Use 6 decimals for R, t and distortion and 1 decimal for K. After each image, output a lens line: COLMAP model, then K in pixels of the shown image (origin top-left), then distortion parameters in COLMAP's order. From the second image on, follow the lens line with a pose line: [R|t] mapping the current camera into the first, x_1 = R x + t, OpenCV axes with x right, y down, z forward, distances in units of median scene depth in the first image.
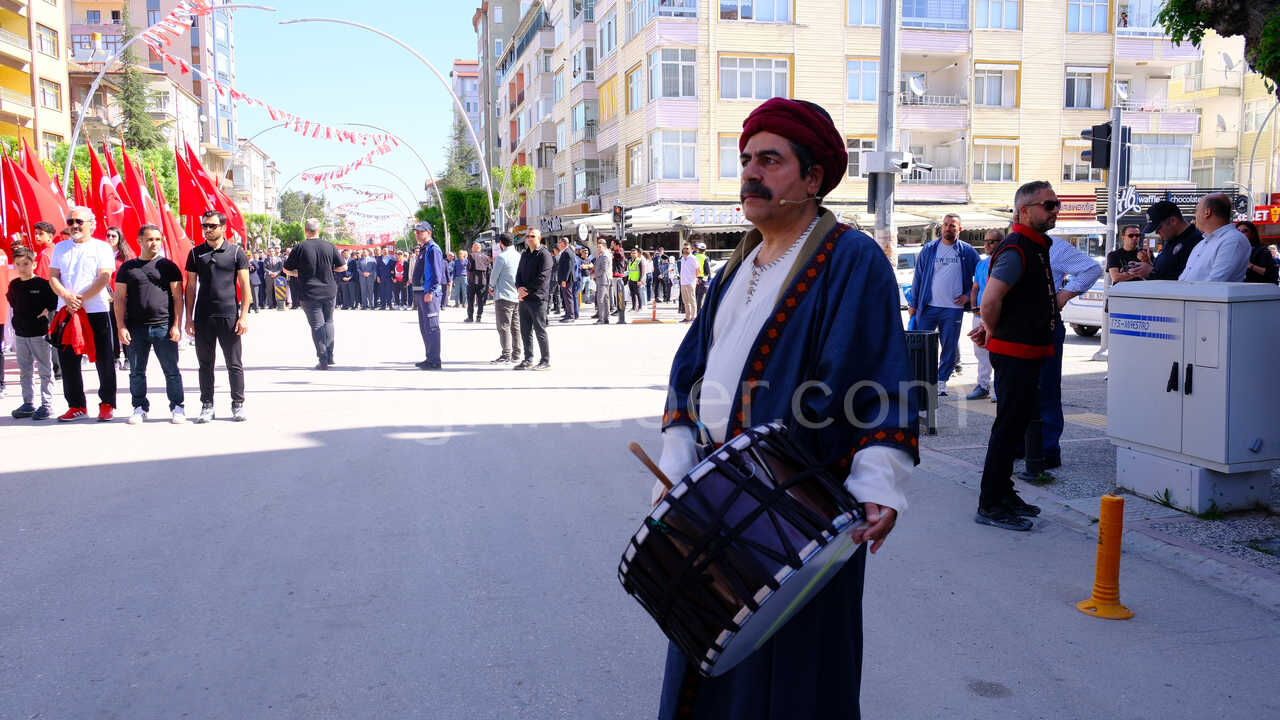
lens RADIAL K [[1083.9, 0, 639.4], [0, 1083.9, 360.0], [0, 0, 1]] dist [-0.004481, -0.002494]
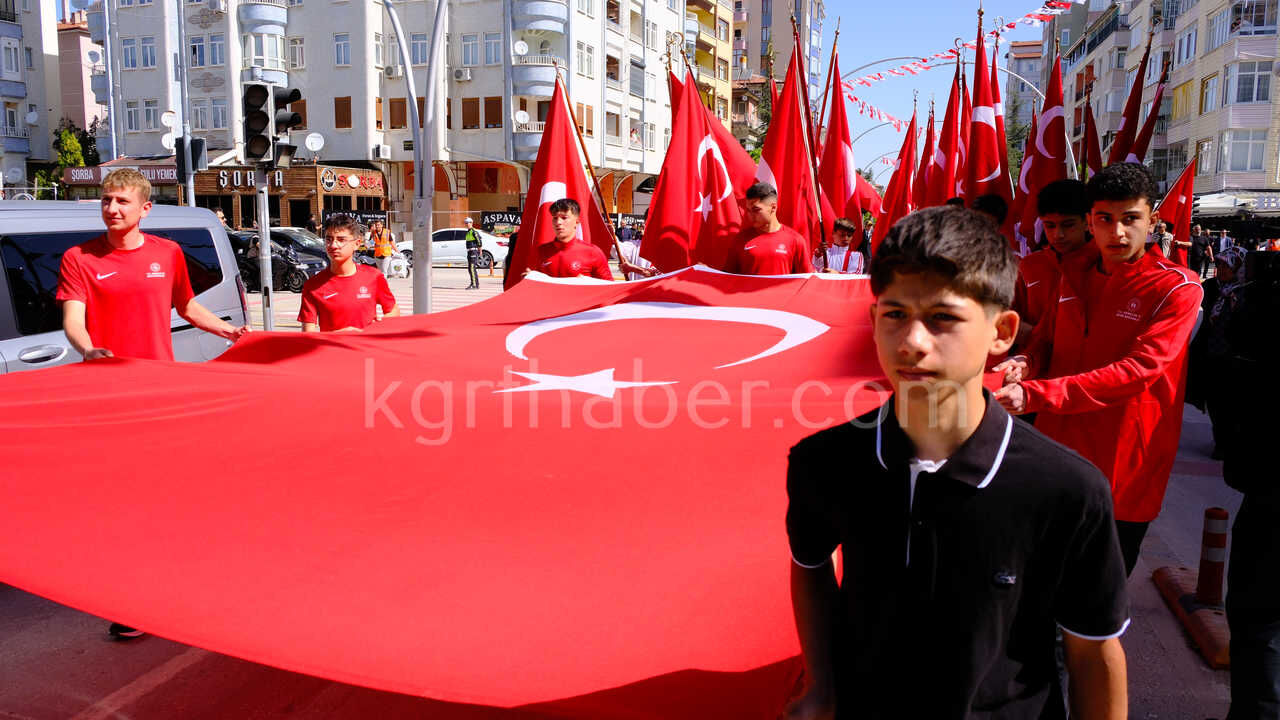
lens RADIAL K [[991.9, 0, 639.1], [0, 991.9, 354.9], [0, 0, 1]] dist [0.003449, 0.004951]
pose [[0.874688, 0.075999, -0.478692, -0.008123], [-0.059726, 0.997004, 0.049153, 0.019650], [0.480993, -0.014403, 0.876606, -0.260162]]
